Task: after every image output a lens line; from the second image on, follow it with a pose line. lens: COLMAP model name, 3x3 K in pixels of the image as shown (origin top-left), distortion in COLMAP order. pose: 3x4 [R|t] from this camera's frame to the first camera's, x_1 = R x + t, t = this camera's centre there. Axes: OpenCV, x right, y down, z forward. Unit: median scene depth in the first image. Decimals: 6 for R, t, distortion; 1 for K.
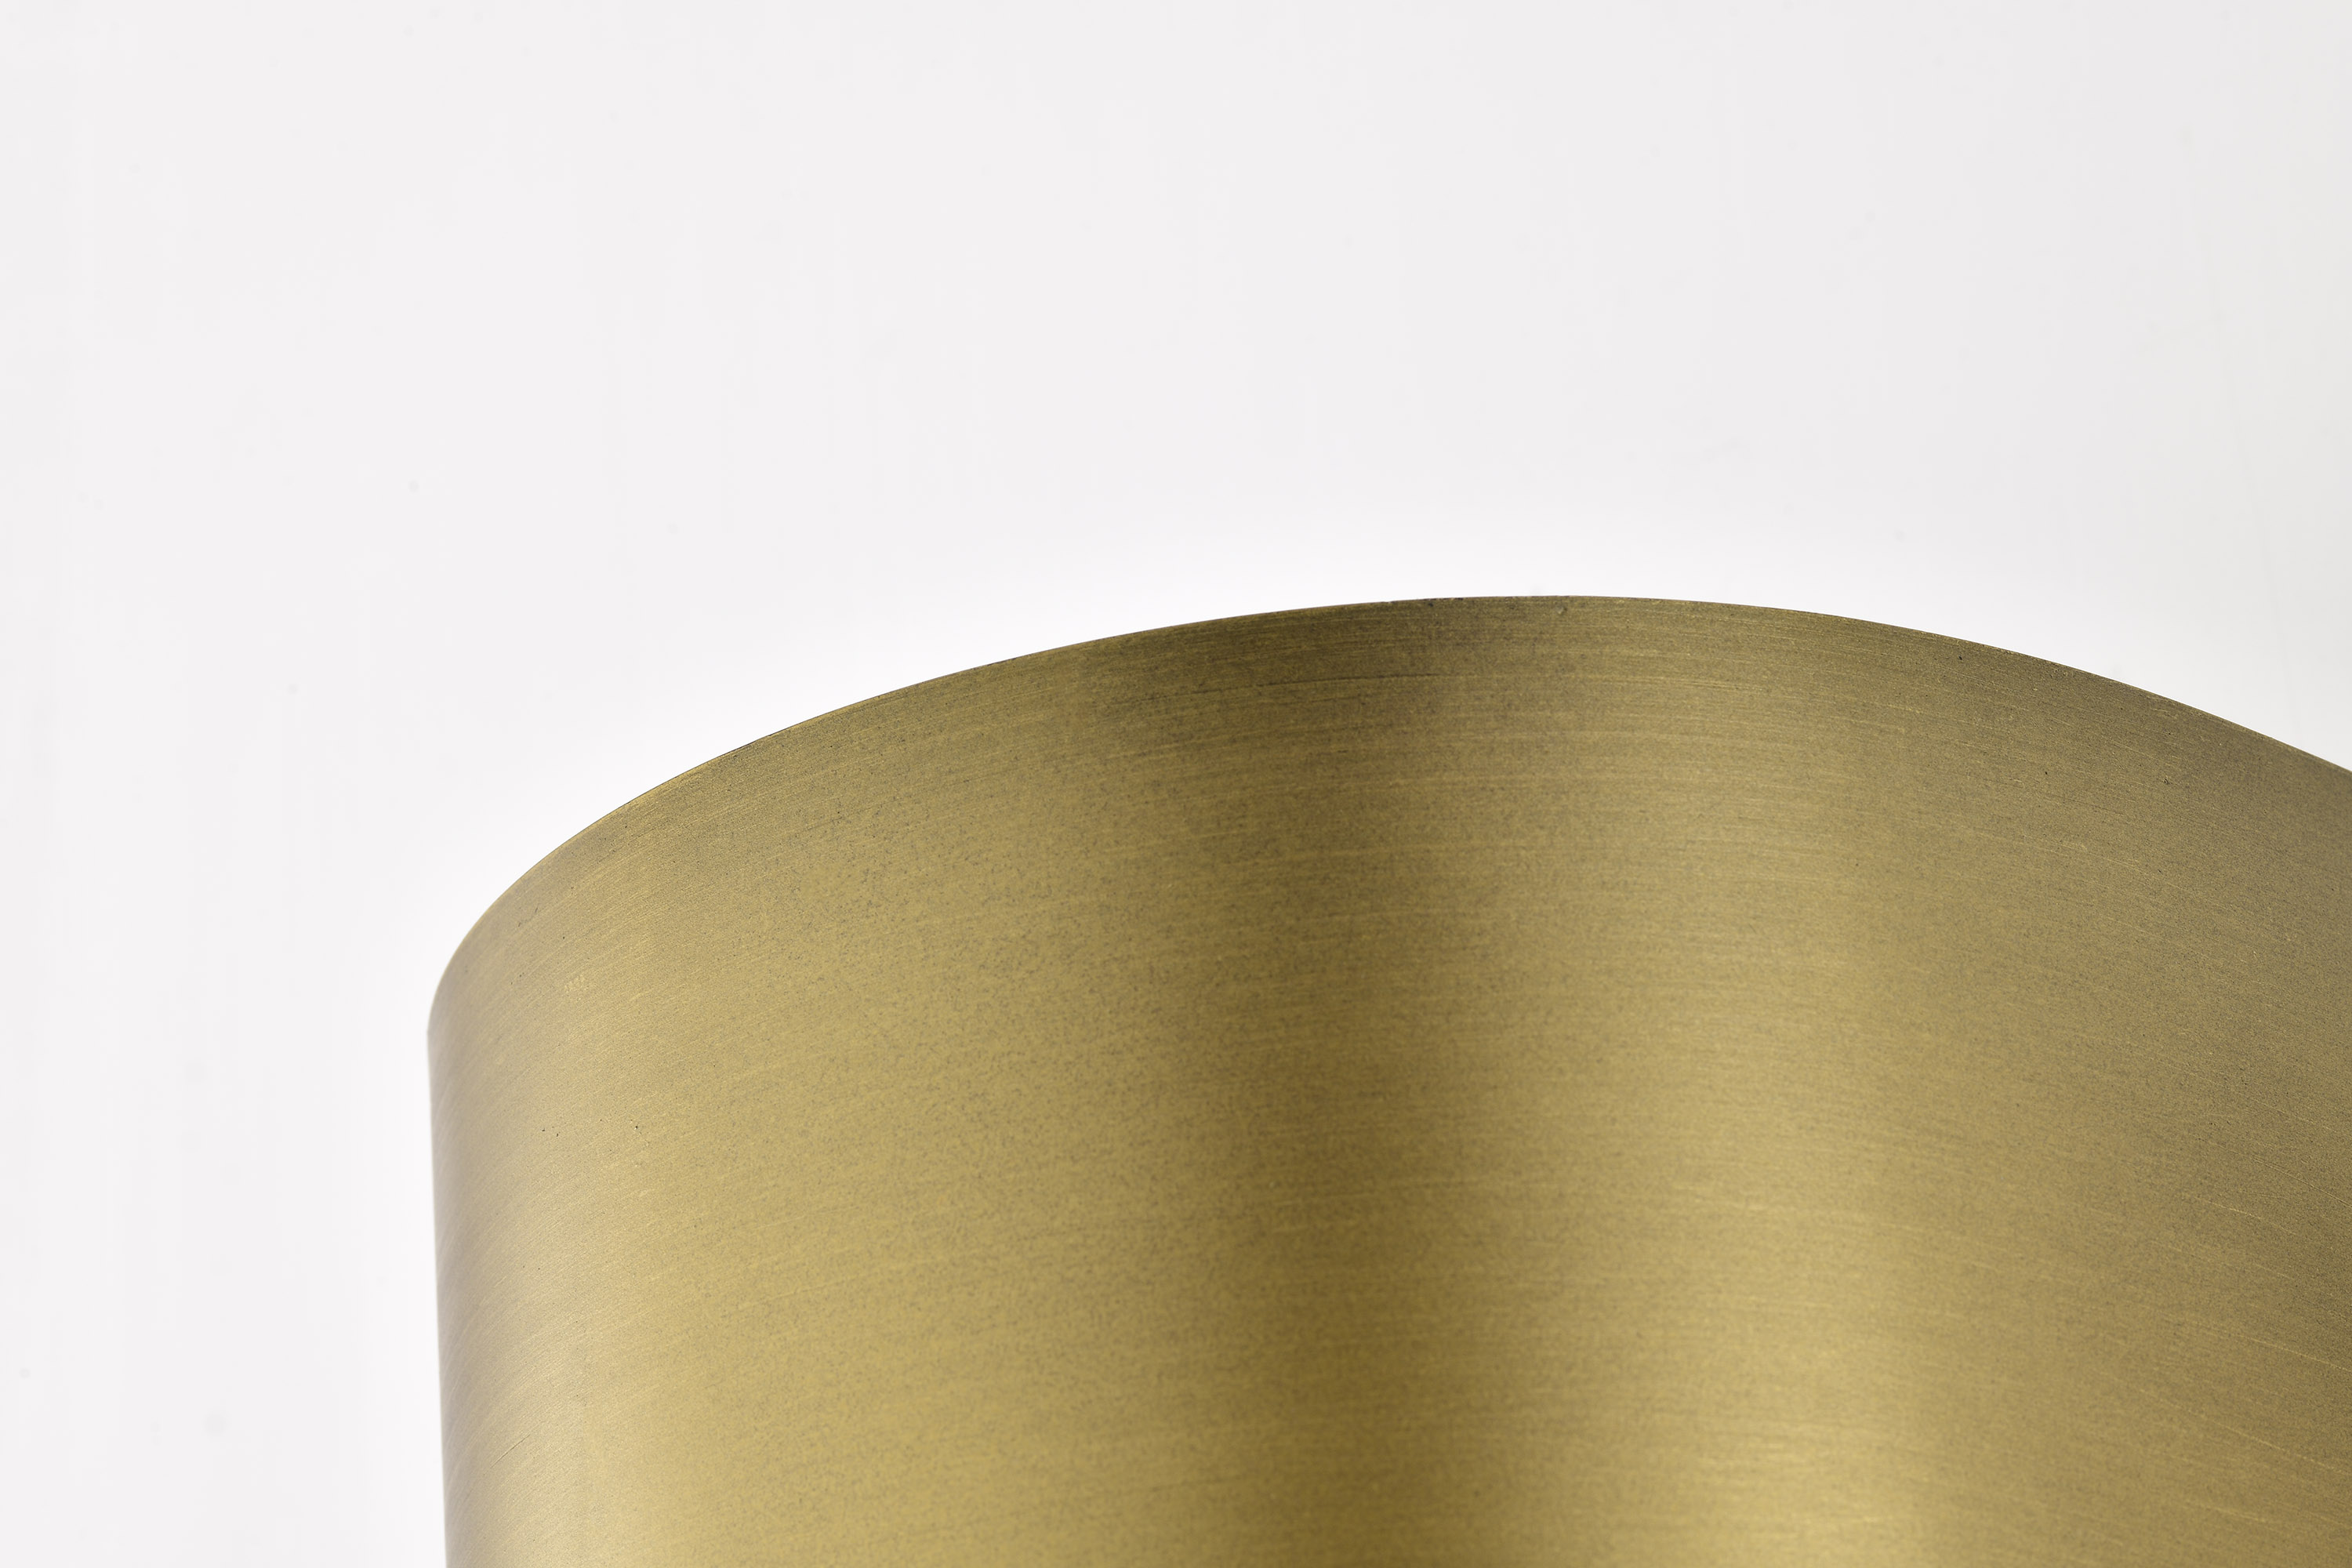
lens RADIAL K [[6848.8, 0, 1175.1], [0, 6848.8, 784.5], [0, 0, 1]] dist [-0.042884, 0.000000]
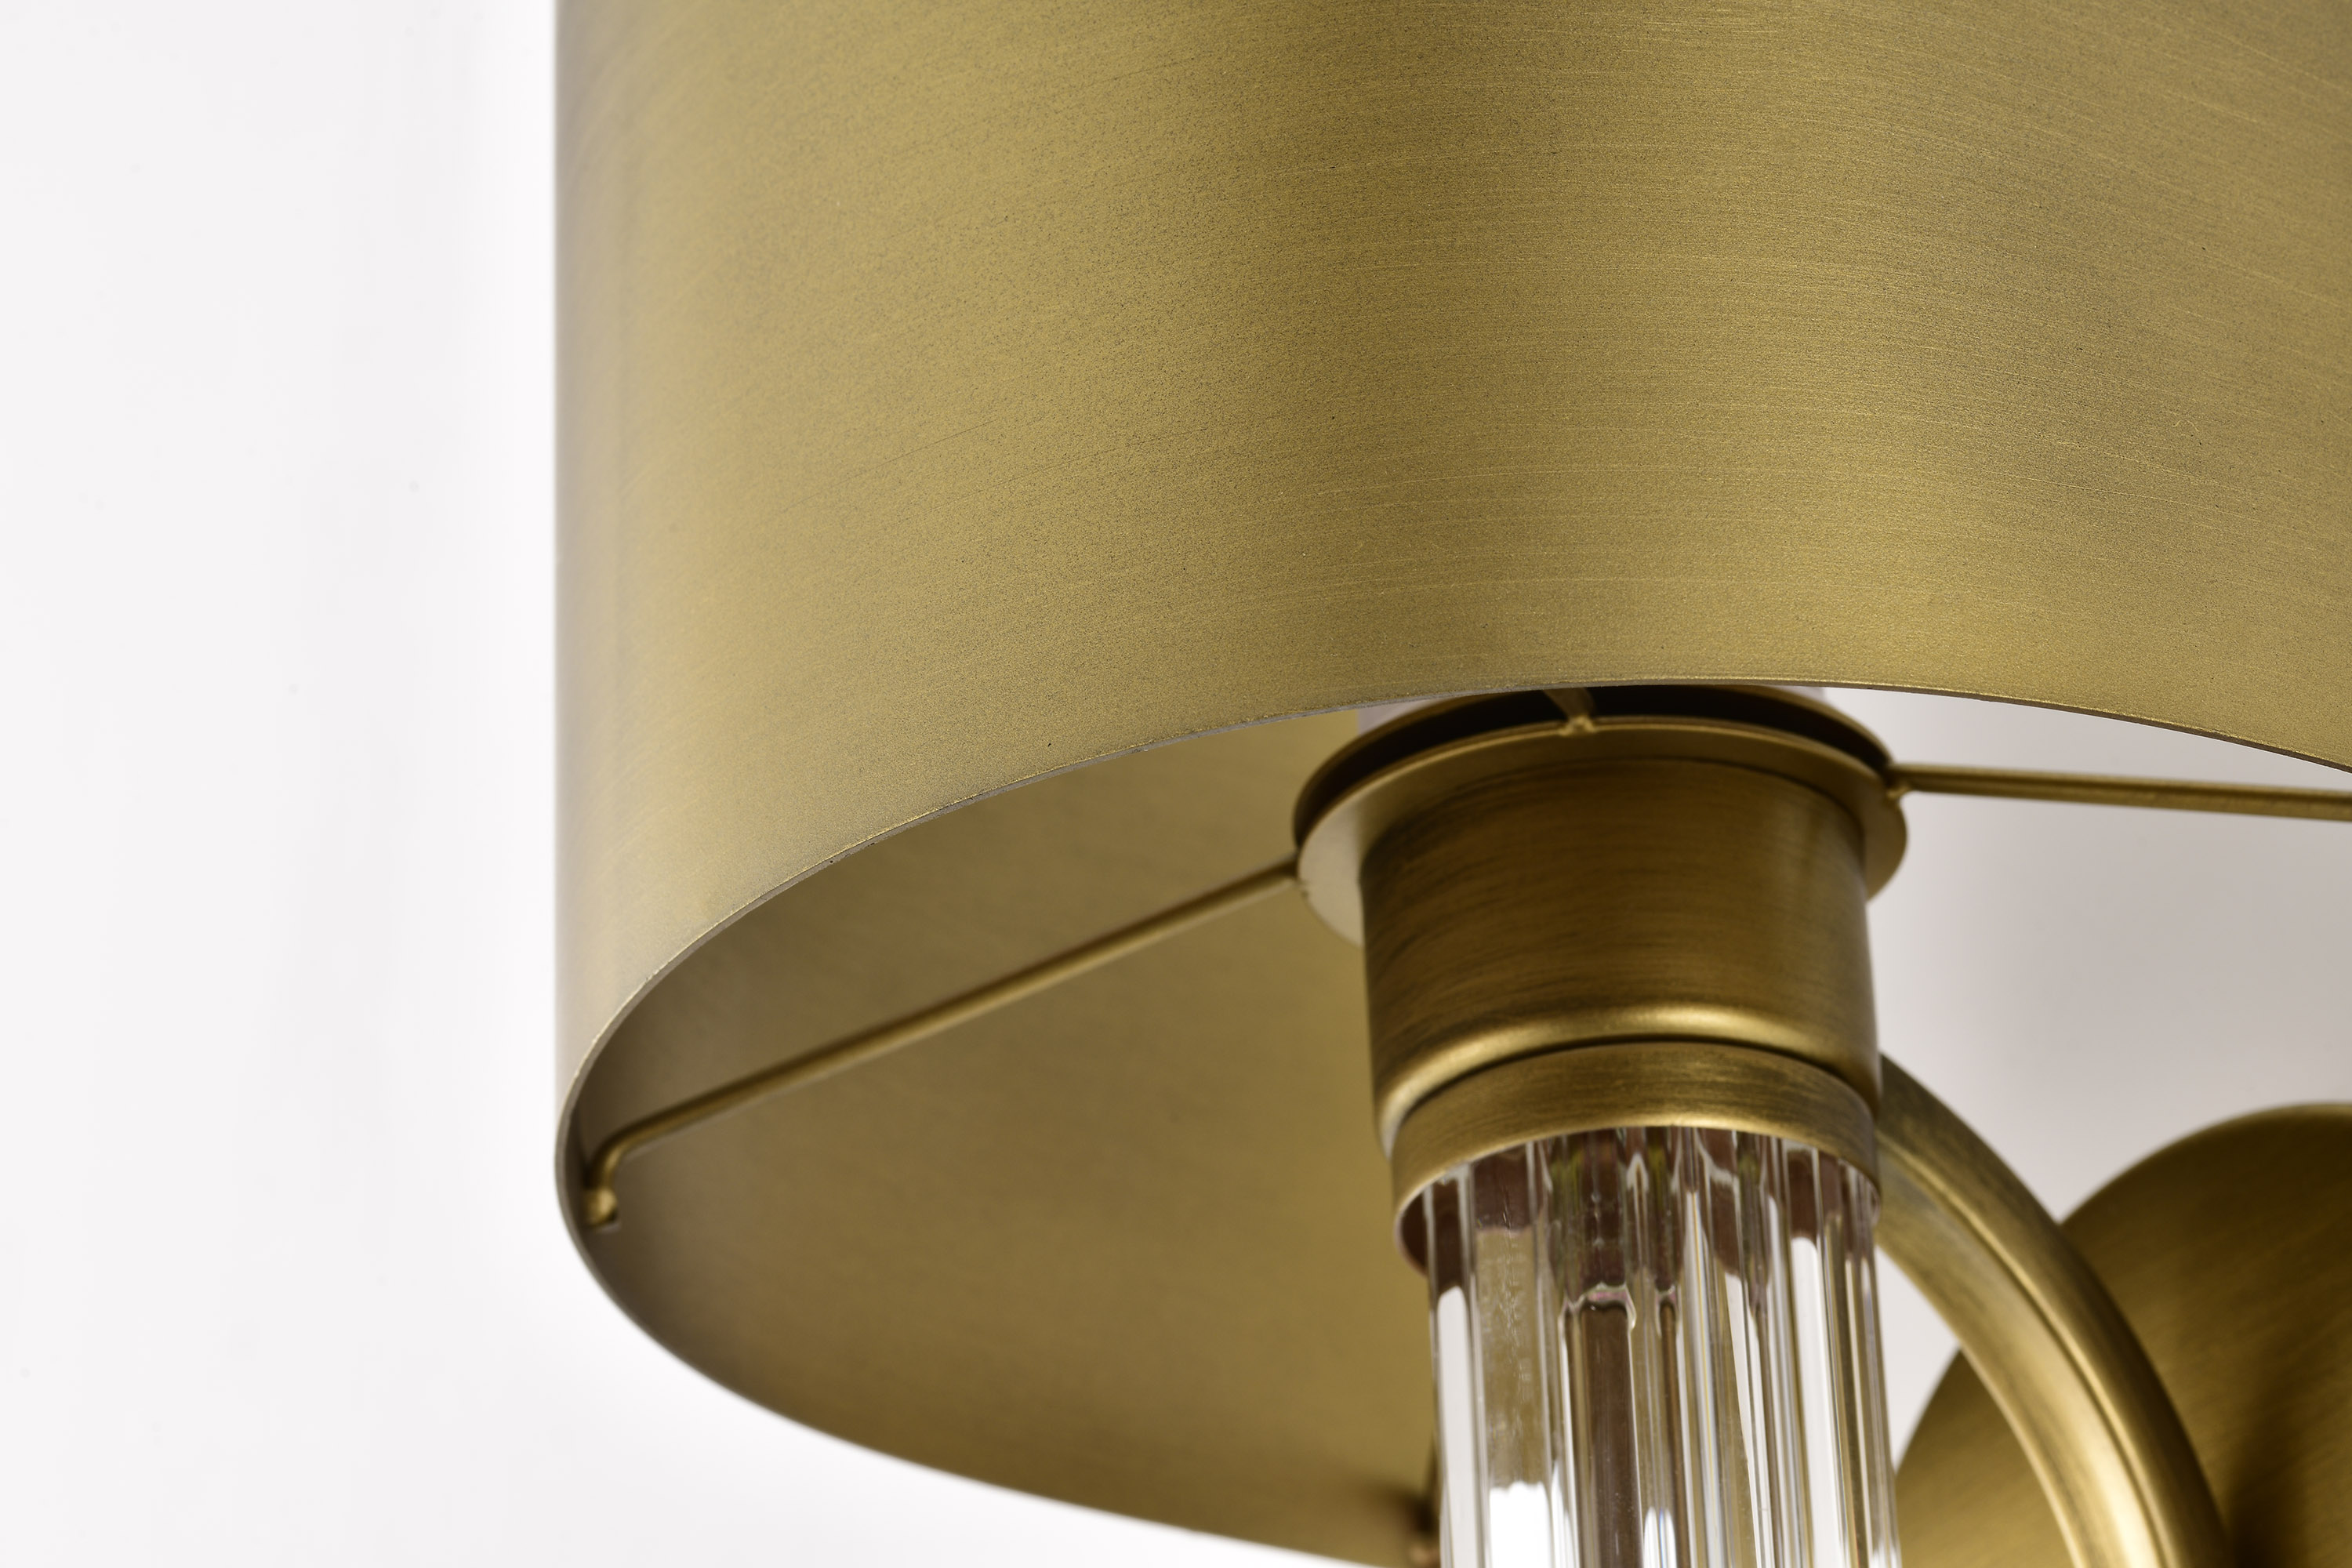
lens RADIAL K [[6848.8, 0, 1174.7], [0, 6848.8, 782.5], [0, 0, 1]] dist [-0.042884, 0.000000]
pose [[0.991010, -0.027041, -0.131030, 0.134108], [0.025970, 0.999614, -0.009871, 0.214277], [0.131247, 0.006379, 0.991329, -0.006612]]
